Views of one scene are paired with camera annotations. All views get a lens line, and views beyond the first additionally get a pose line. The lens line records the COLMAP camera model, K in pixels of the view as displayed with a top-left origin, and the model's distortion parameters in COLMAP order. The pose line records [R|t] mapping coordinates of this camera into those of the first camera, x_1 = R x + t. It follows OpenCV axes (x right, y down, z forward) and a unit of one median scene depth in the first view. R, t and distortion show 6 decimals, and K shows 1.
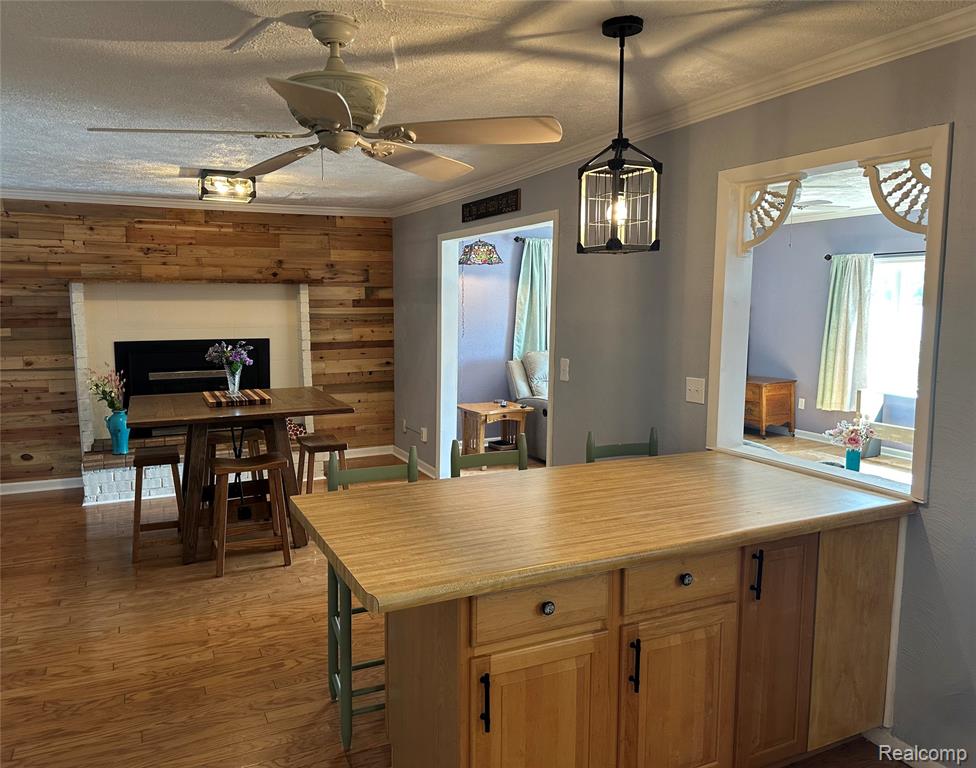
lens RADIAL K [[716.6, 0, 475.8], [0, 716.6, 379.4], [0, 0, 1]] dist [0.008725, -0.005098]
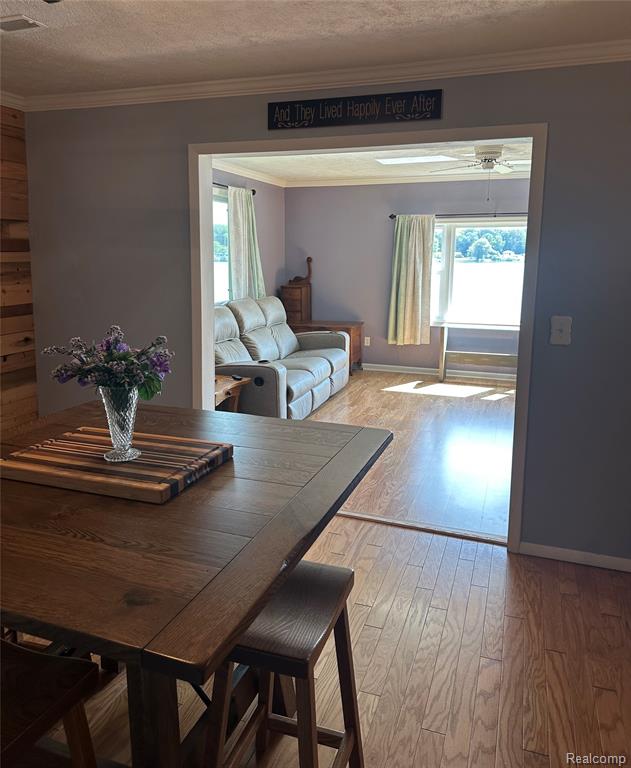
lens RADIAL K [[593.2, 0, 319.4], [0, 593.2, 335.4], [0, 0, 1]] dist [0.009615, 0.000408]
pose [[0.692408, -0.085963, 0.716367, -0.382907], [0.072818, 0.996133, 0.049152, -0.039978], [-0.717822, 0.018131, 0.695990, 0.519029]]
